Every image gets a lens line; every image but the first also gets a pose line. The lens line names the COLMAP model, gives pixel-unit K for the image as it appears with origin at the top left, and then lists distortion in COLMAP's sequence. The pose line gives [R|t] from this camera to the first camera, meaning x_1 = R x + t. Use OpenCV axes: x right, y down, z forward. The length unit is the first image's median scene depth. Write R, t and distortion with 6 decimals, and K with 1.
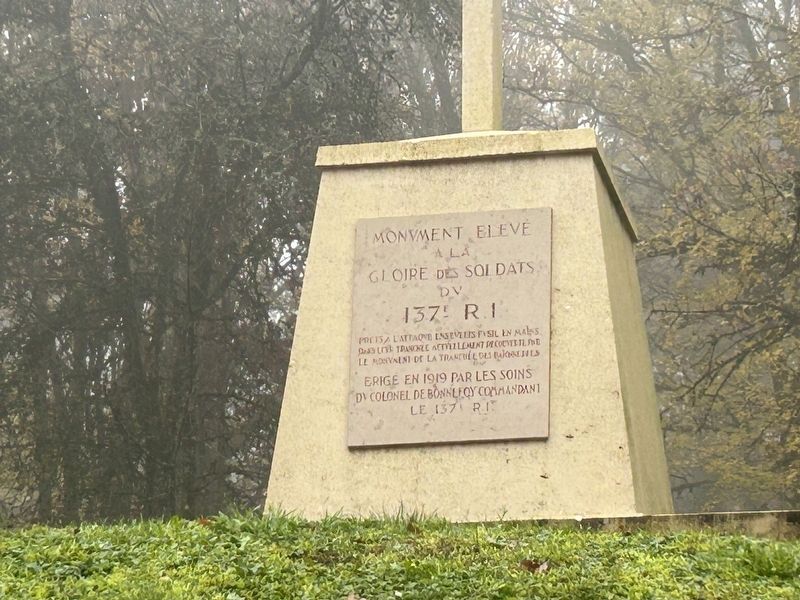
lens RADIAL K [[3101.9, 0, 400.0], [0, 3101.9, 300.0], [0, 0, 1]] dist [1.827118, 0.219065]
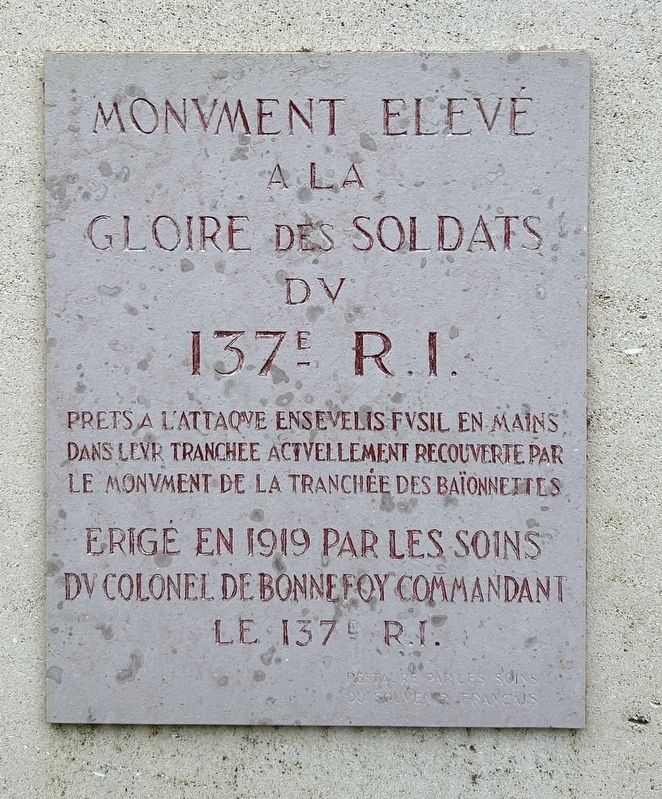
lens RADIAL K [[1926.3, 0, 331.0], [0, 1926.3, 399.5], [0, 0, 1]] dist [0.202609, -0.725066]
pose [[0.987801, -0.032242, 0.152344, -0.017265], [-0.034184, 0.909565, 0.414154, -0.086708], [-0.151920, -0.414309, 0.897367, 0.792345]]
